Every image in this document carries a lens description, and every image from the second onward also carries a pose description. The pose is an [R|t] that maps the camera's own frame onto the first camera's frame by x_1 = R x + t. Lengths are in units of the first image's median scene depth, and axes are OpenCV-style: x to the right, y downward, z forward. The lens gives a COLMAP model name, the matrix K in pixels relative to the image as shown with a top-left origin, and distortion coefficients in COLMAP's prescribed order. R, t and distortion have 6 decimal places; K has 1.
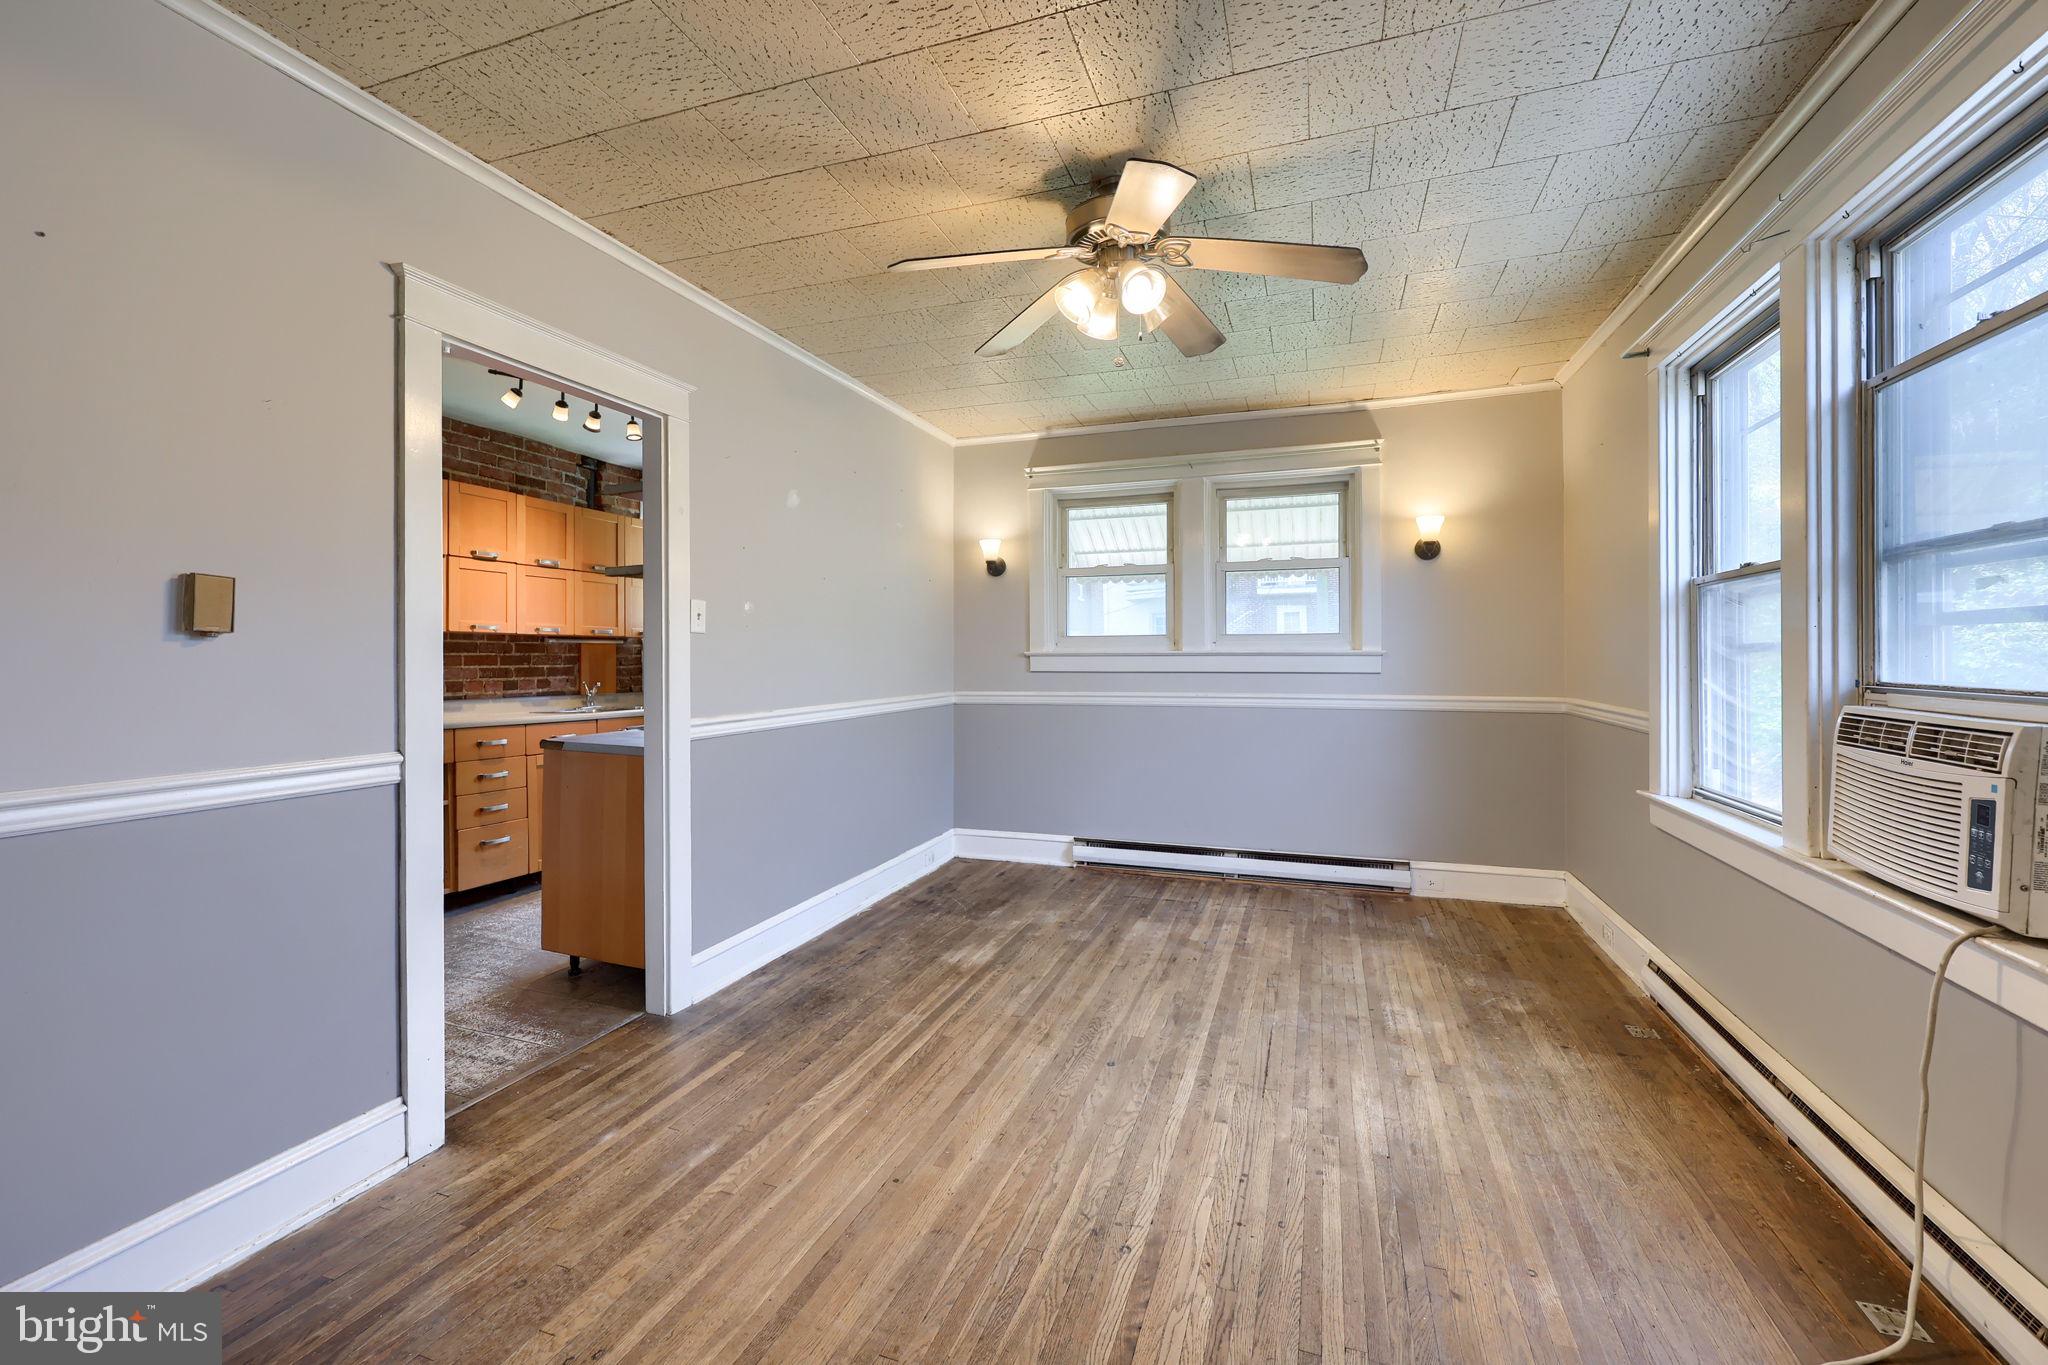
lens RADIAL K [[844.9, 0, 1022.1], [0, 844.9, 652.9], [0, 0, 1]] dist [-0.001179, 0.000127]
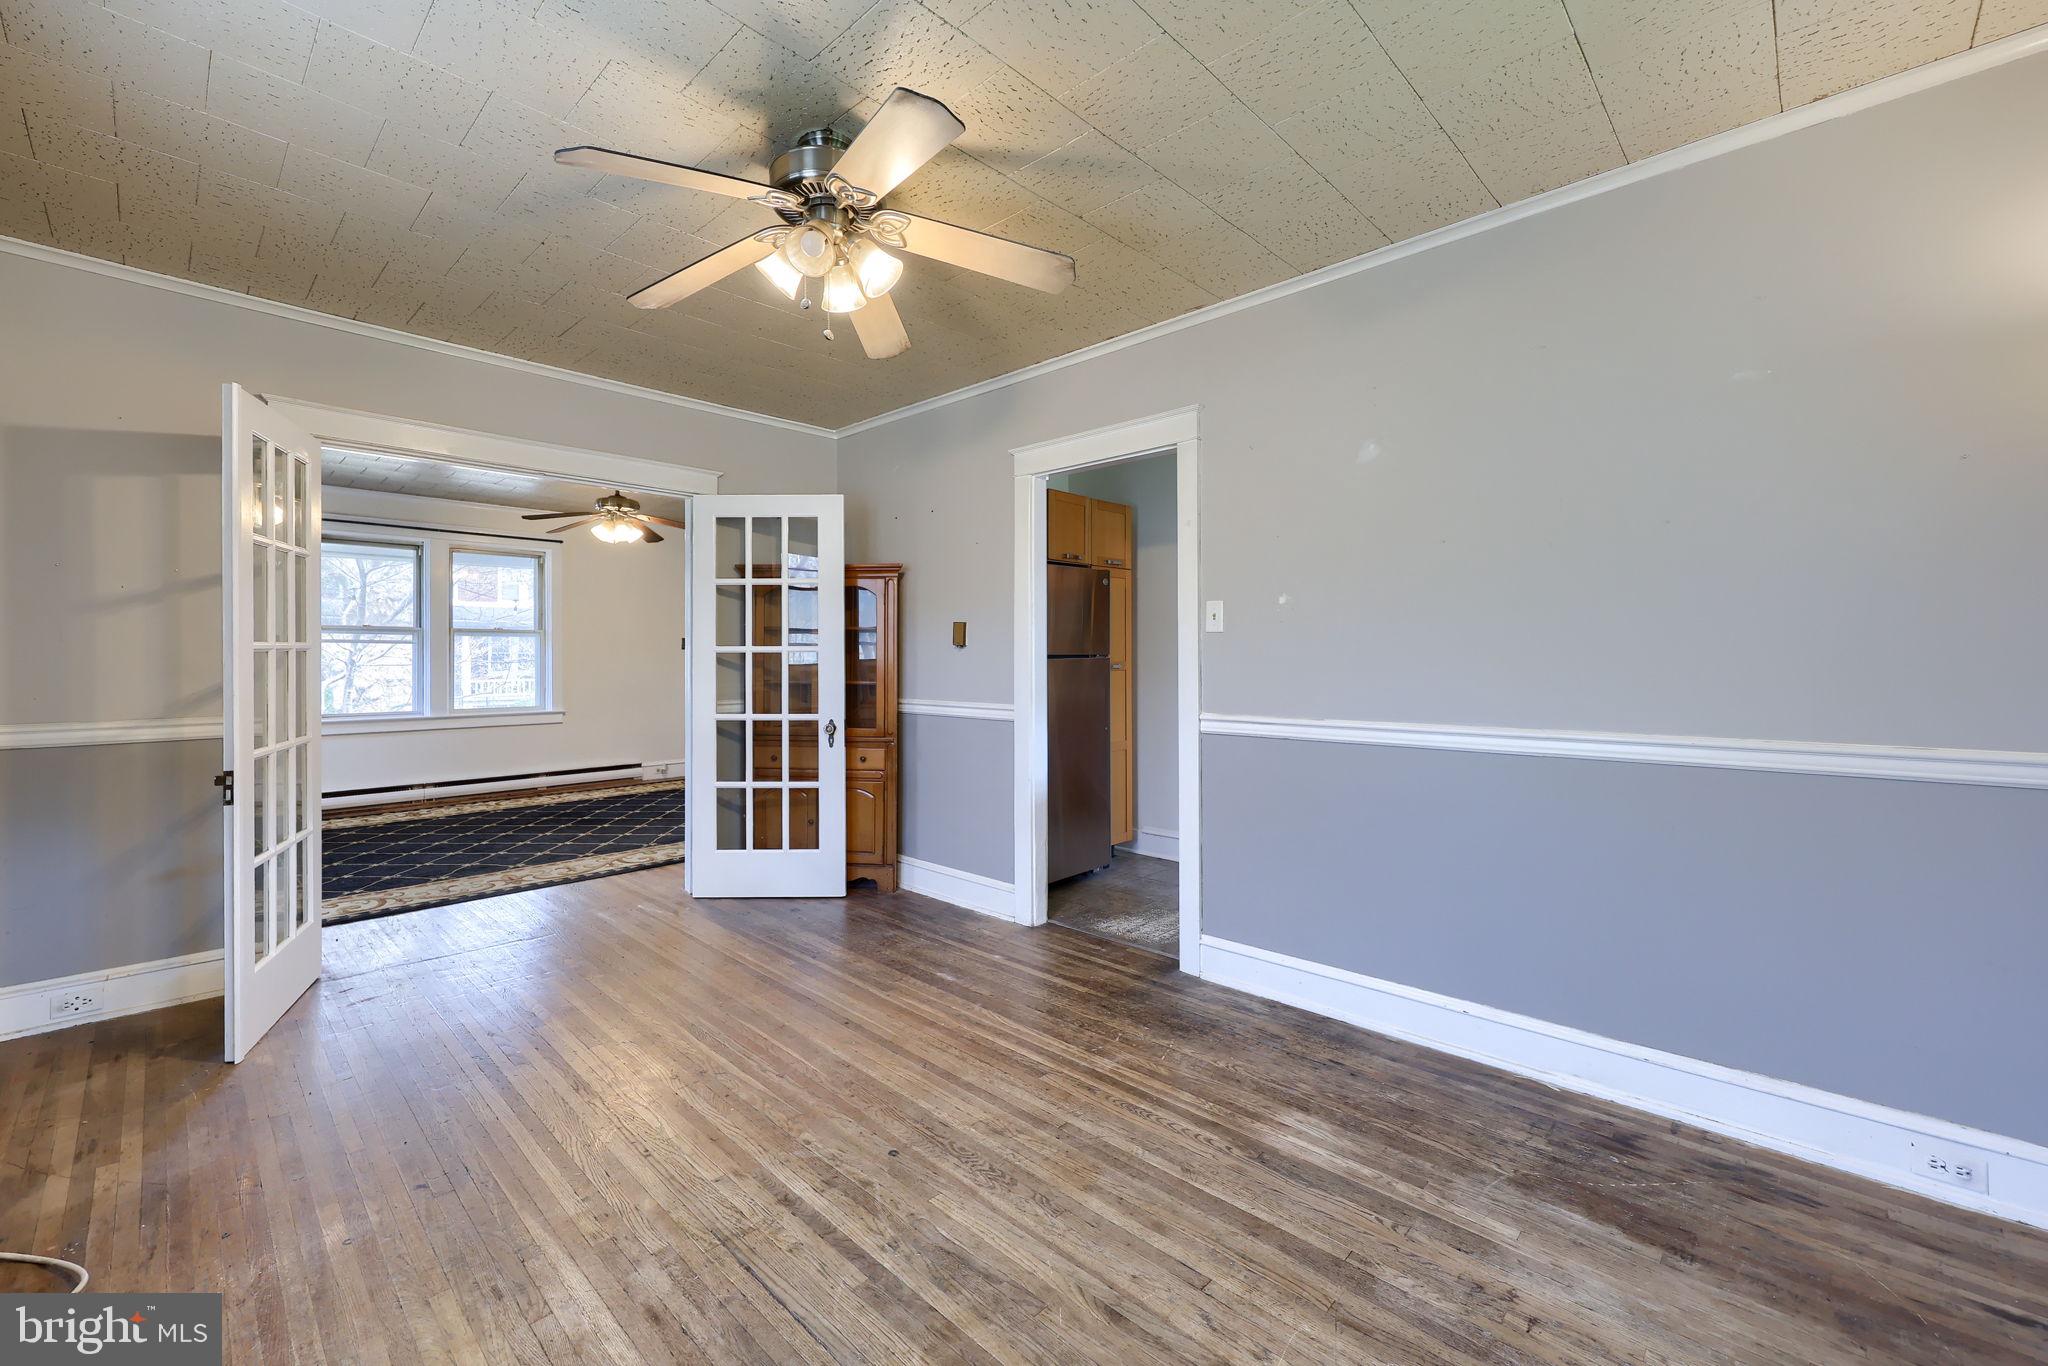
lens RADIAL K [[827.1, 0, 1013.3], [0, 827.1, 651.6], [0, 0, 1]] dist [-0.001981, -0.000244]
pose [[-0.414829, 0.000023, -0.909899, 0.733346], [0.007948, 0.999962, -0.003598, 0.002635], [0.909865, -0.008725, -0.414814, 1.342251]]
